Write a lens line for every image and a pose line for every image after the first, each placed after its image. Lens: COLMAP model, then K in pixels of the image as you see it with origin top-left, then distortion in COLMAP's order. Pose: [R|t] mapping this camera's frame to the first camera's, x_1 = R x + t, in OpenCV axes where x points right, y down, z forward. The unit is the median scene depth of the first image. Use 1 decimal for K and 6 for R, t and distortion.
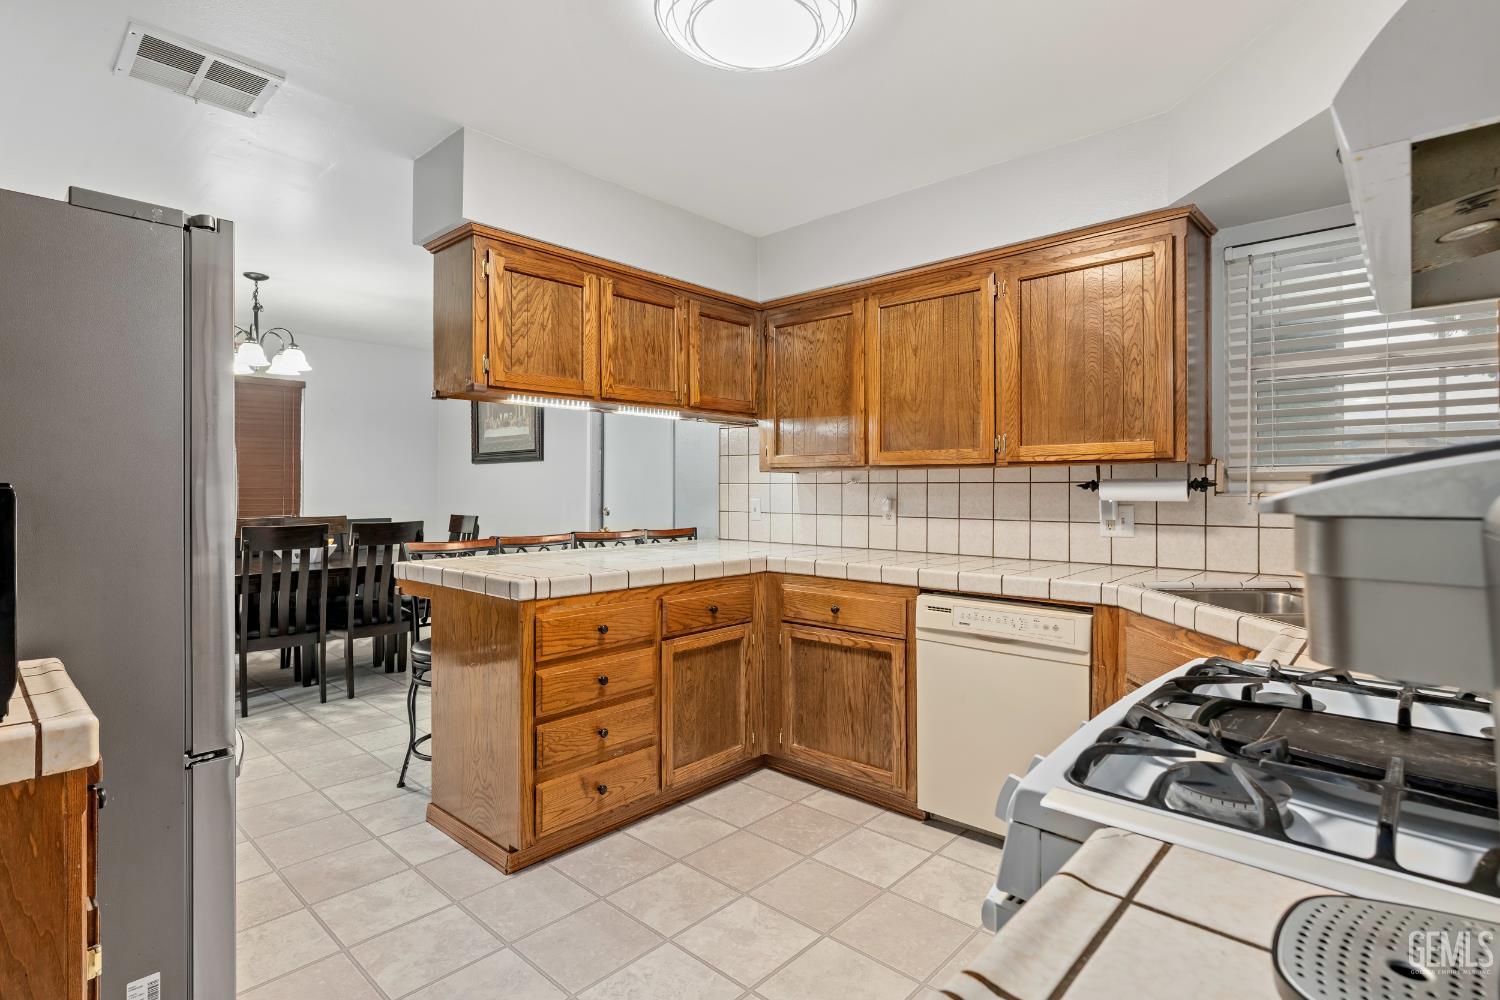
lens RADIAL K [[729.6, 0, 757.6], [0, 729.6, 493.6], [0, 0, 1]] dist [-0.002632, 0.000364]
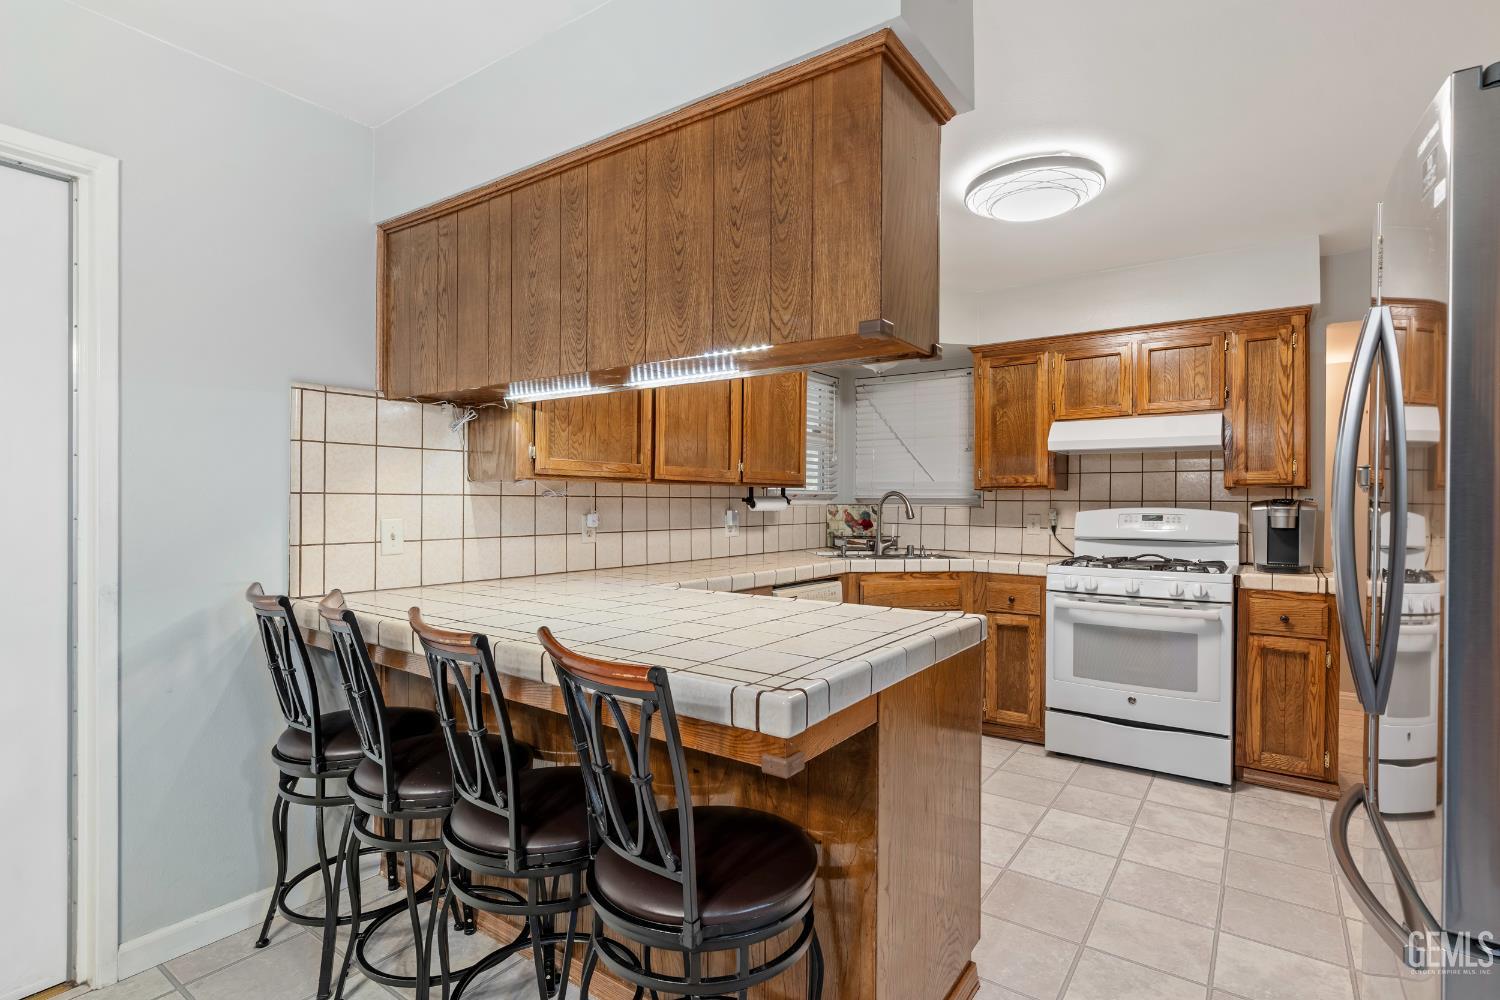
lens RADIAL K [[729.6, 0, 758.0], [0, 729.6, 502.4], [0, 0, 1]] dist [-0.002632, 0.000364]
pose [[-0.123587, -0.008576, 0.992297, -0.935260], [-0.004436, 0.999957, 0.008090, -0.018333], [-0.992324, -0.003402, -0.123620, 1.129689]]
